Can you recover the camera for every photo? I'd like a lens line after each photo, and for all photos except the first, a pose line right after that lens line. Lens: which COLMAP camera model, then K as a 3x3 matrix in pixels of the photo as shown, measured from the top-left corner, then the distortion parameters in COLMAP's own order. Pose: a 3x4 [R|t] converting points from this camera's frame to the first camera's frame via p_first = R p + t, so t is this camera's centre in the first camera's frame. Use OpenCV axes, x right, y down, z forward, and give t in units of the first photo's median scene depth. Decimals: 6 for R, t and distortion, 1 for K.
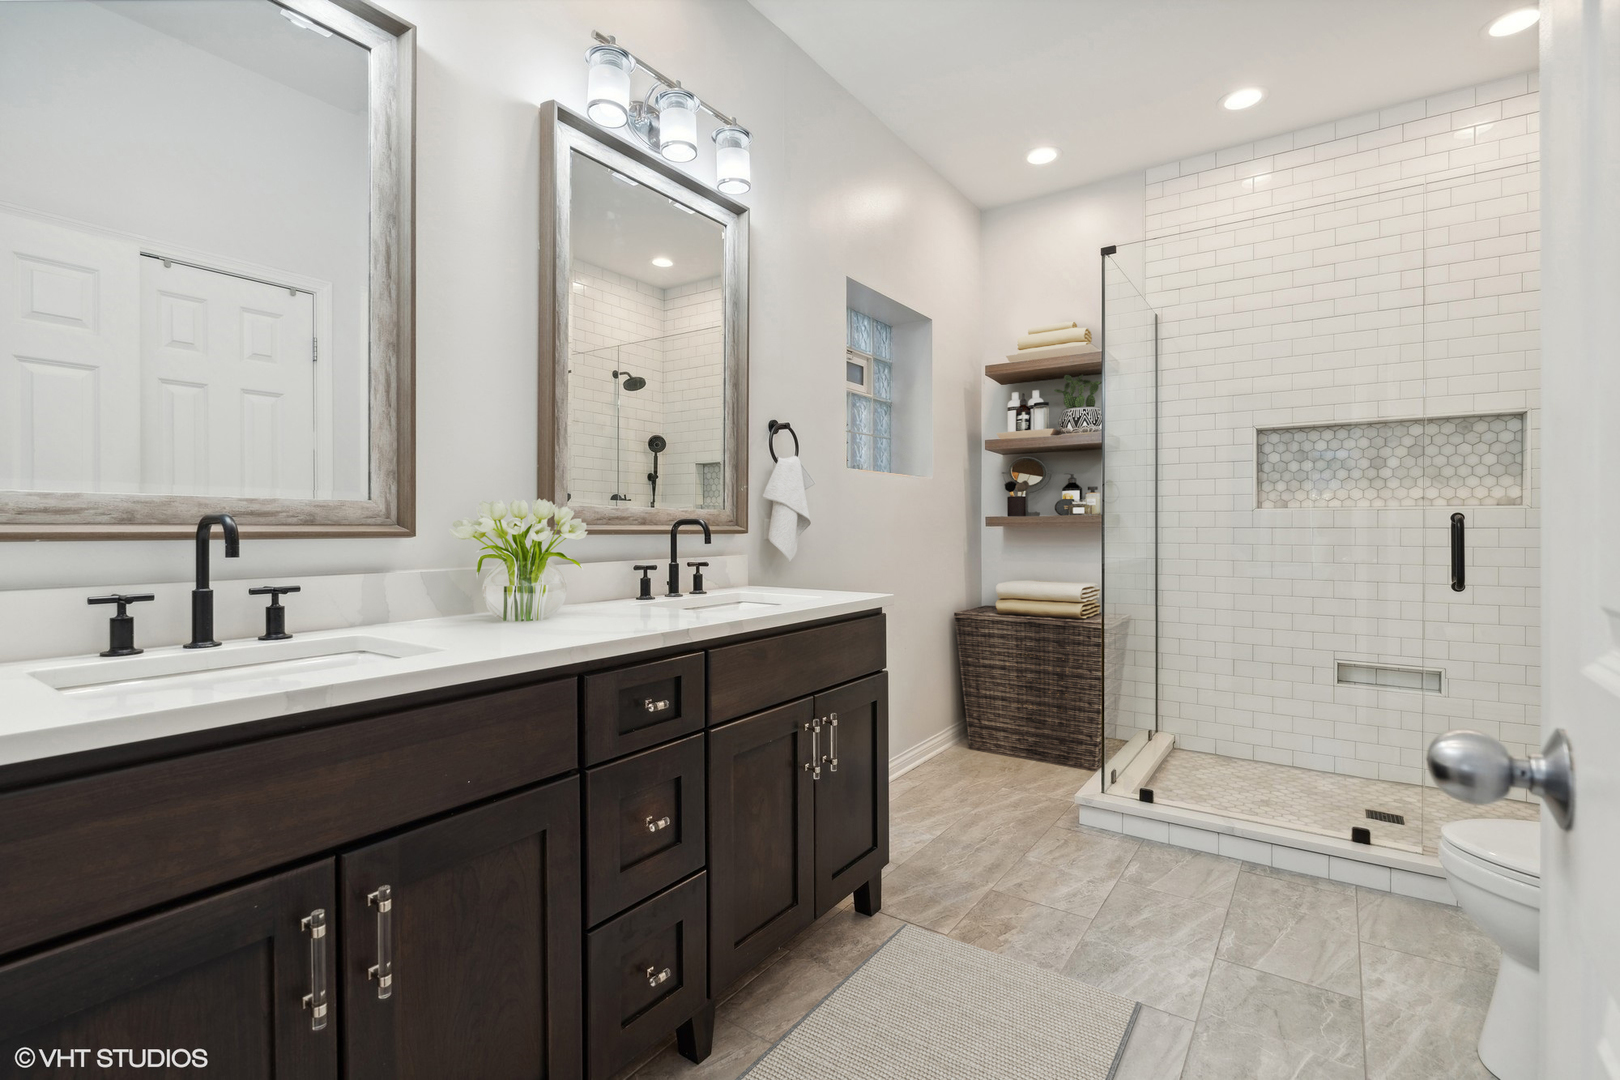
lens RADIAL K [[753.3, 0, 808.7], [0, 753.3, 534.6], [0, 0, 1]] dist [-0.004606, 0.001557]
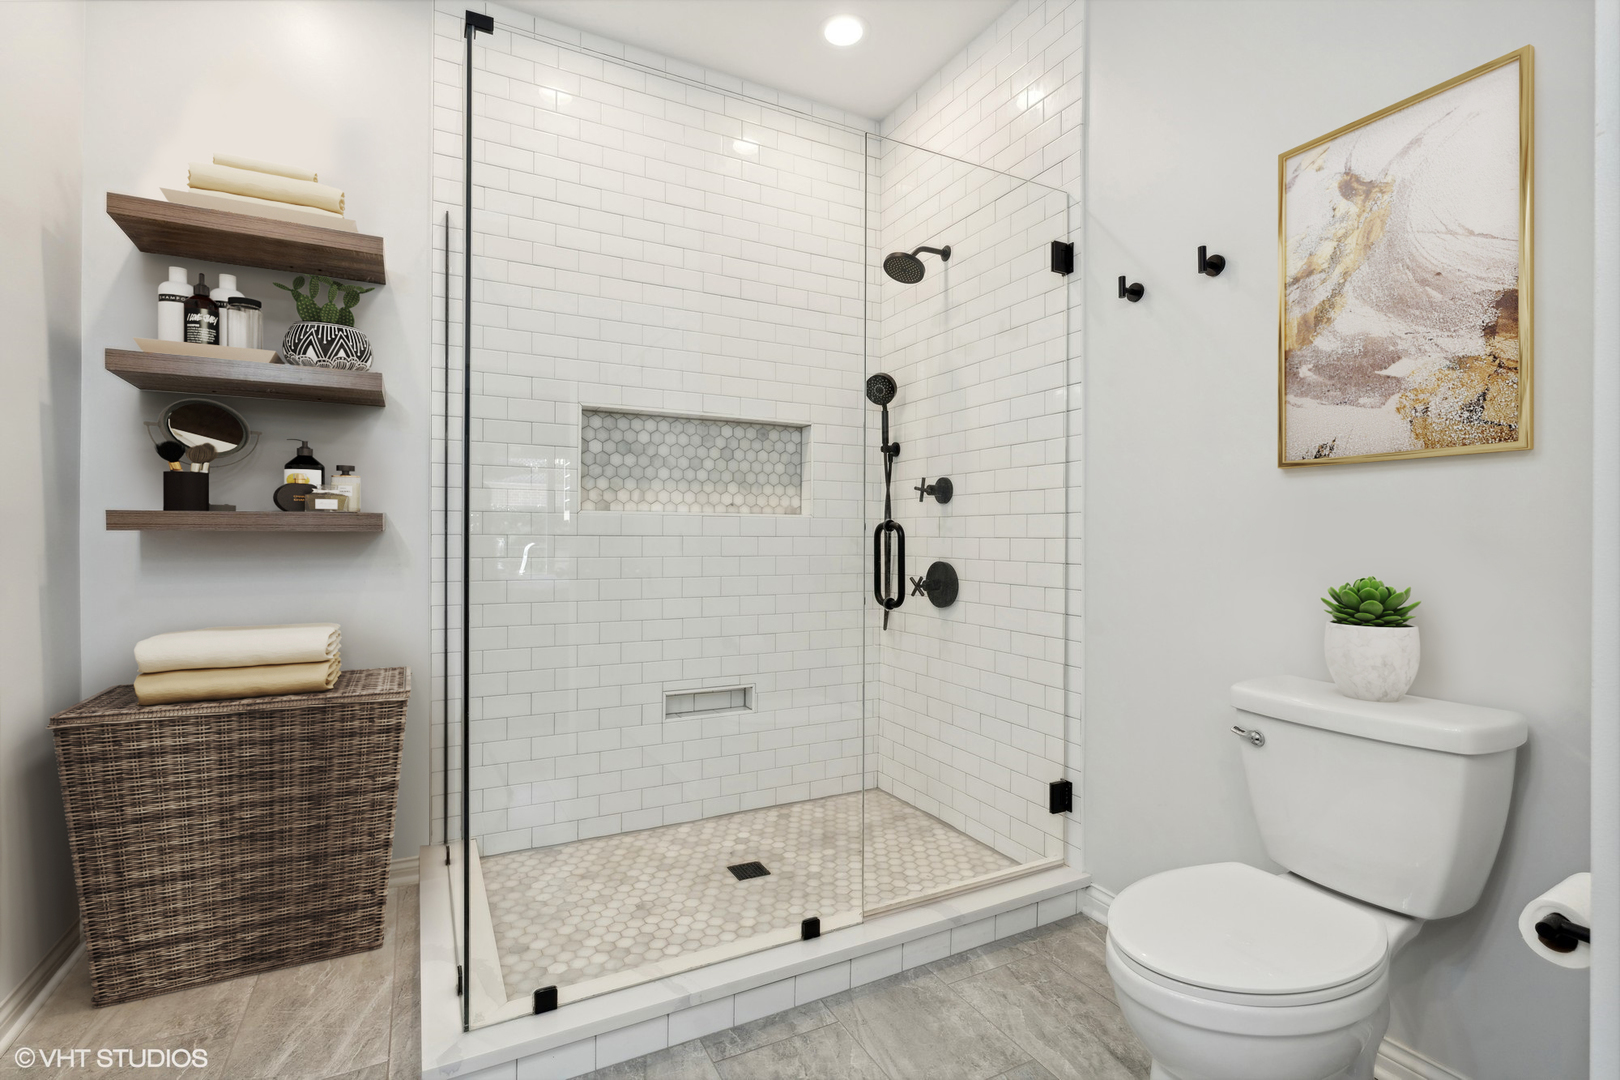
lens RADIAL K [[753.3, 0, 810.4], [0, 753.3, 540.9], [0, 0, 1]] dist [-0.004606, 0.001557]
pose [[0.470100, -0.001825, 0.882611, 0.030449], [0.005099, 0.999987, -0.000648, -0.002064], [-0.882598, 0.004805, 0.470103, 0.444368]]
